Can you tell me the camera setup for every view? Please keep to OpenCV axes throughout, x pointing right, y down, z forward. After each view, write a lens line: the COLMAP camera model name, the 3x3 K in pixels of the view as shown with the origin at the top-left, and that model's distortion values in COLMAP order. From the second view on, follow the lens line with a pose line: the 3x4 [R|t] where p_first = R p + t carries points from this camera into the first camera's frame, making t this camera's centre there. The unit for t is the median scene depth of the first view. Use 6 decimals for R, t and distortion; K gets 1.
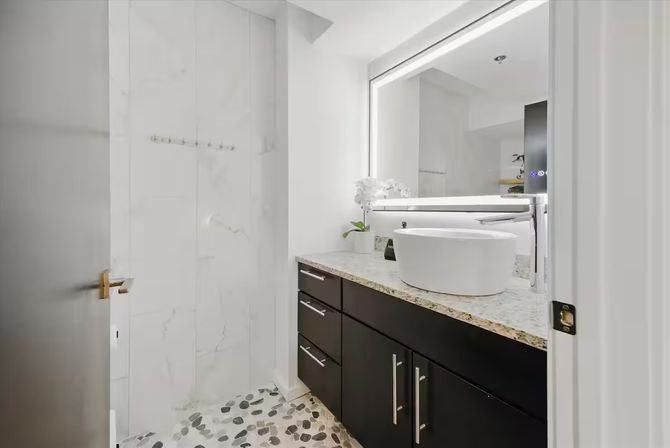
lens RADIAL K [[270.2, 0, 334.0], [0, 270.2, 208.5], [0, 0, 1]] dist [-0.002009, -0.000153]
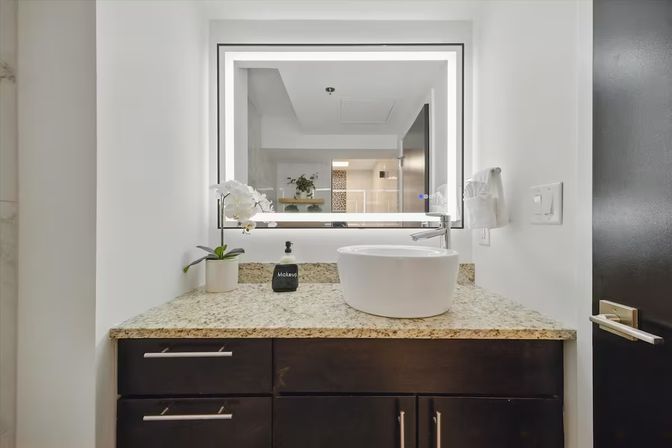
lens RADIAL K [[259.2, 0, 336.0], [0, 259.2, 224.0], [0, 0, 1]] dist [0.010670, -0.000010]
pose [[0.576152, -0.005734, 0.817323, -0.300404], [0.006195, 0.999977, 0.002649, -0.005223], [-0.817319, 0.003538, 0.576174, 0.432495]]
